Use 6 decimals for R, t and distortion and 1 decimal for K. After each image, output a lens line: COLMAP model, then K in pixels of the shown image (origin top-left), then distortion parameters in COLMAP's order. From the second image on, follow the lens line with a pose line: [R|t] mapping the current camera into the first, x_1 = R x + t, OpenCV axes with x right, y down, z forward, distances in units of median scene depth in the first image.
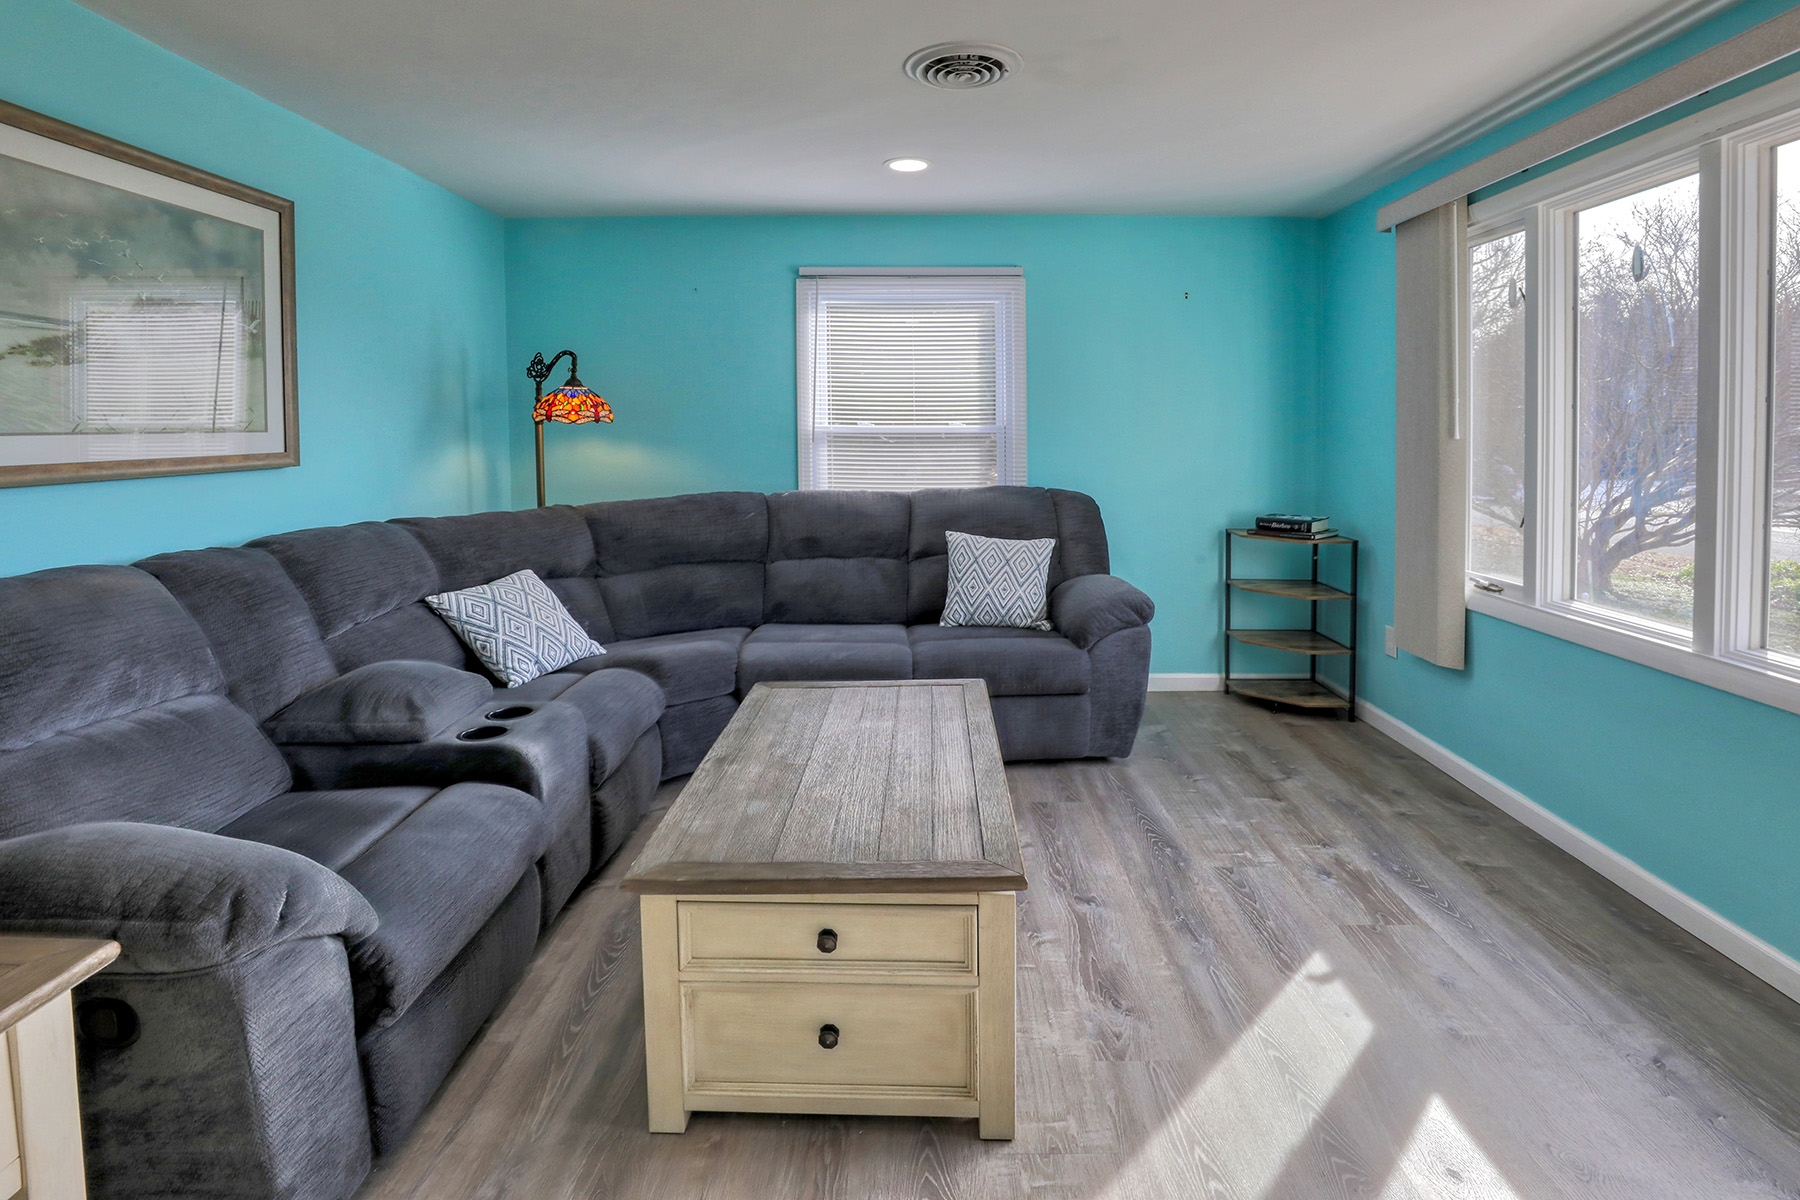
lens RADIAL K [[918.2, 0, 902.8], [0, 918.2, 467.0], [0, 0, 1]] dist [-0.034990, 0.002552]
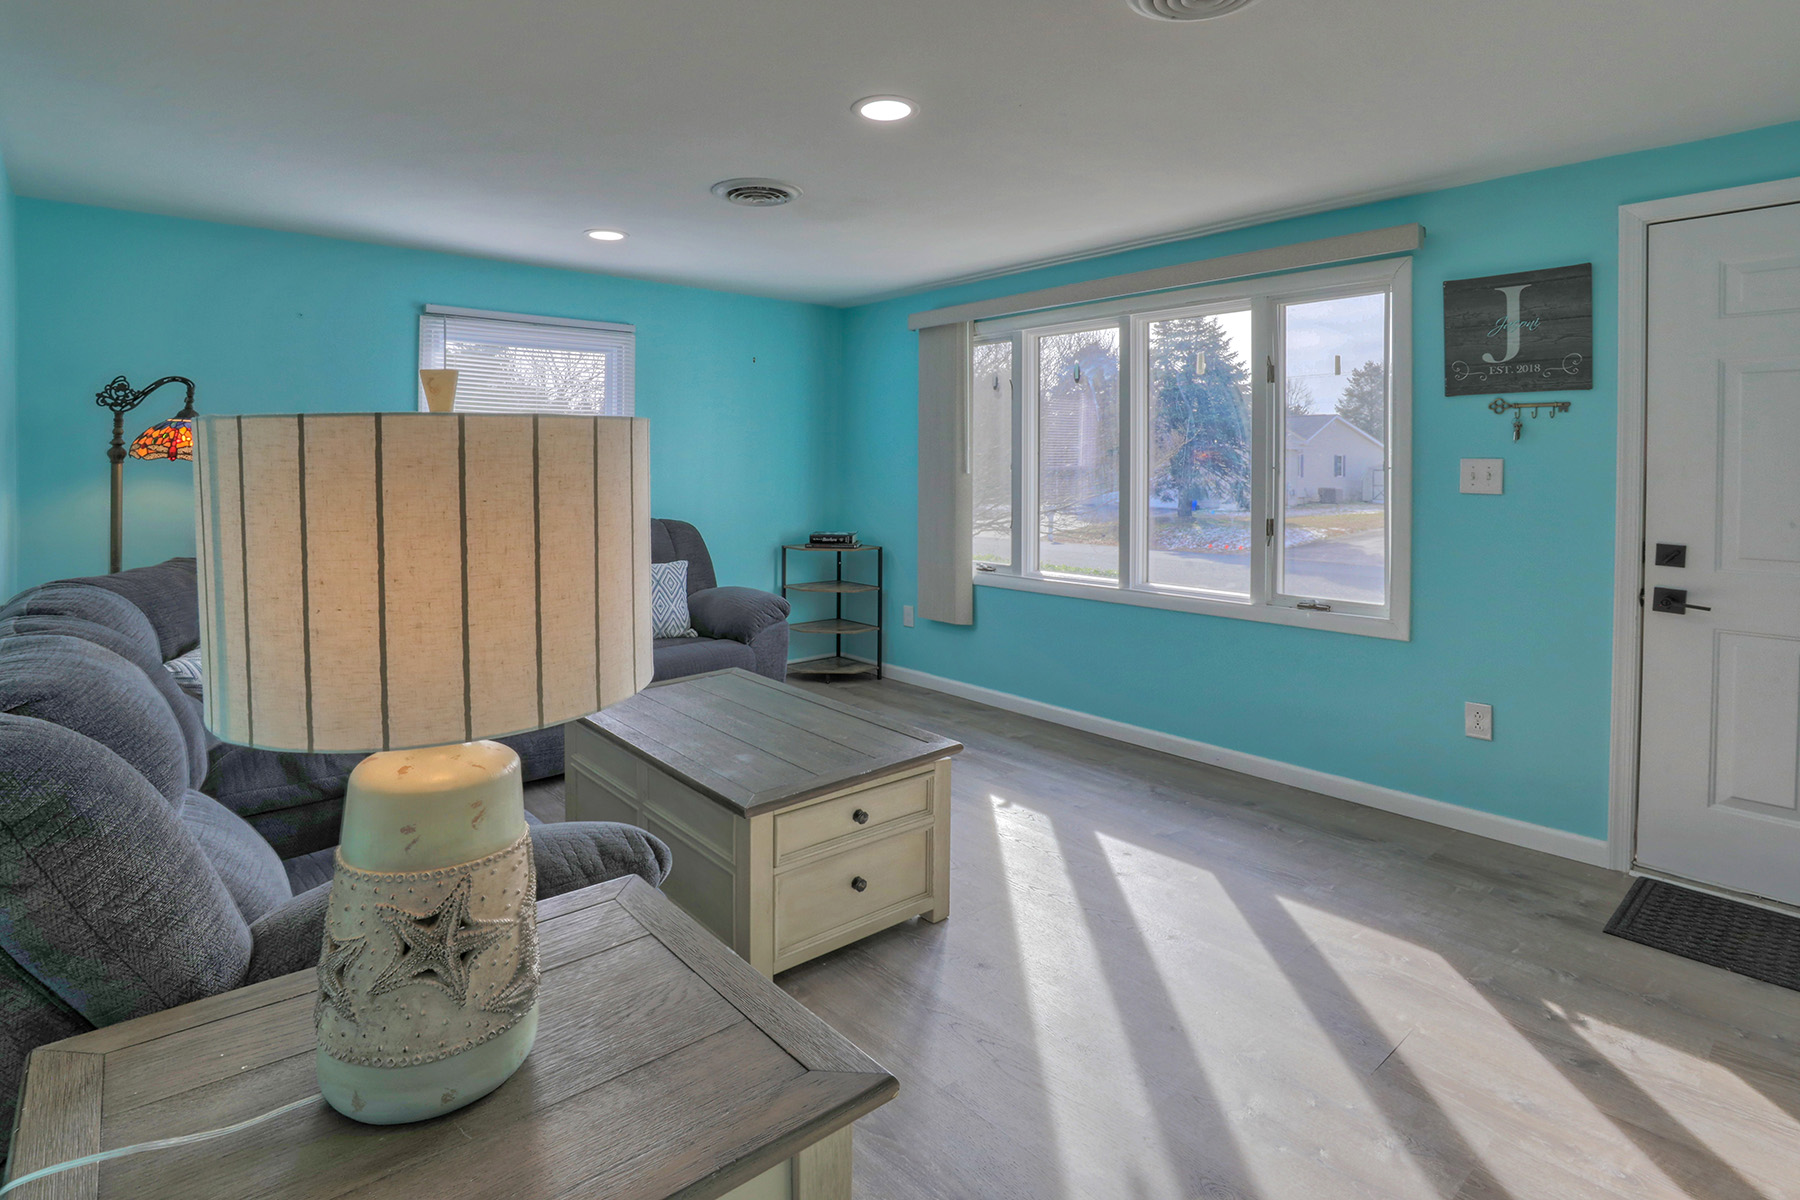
lens RADIAL K [[918.2, 0, 902.8], [0, 918.2, 467.0], [0, 0, 1]] dist [-0.034990, 0.002552]
pose [[0.745967, -0.002097, 0.665979, -0.434190], [0.027184, 0.999258, -0.027303, -0.002019], [-0.665427, 0.038471, 0.745471, -0.074453]]
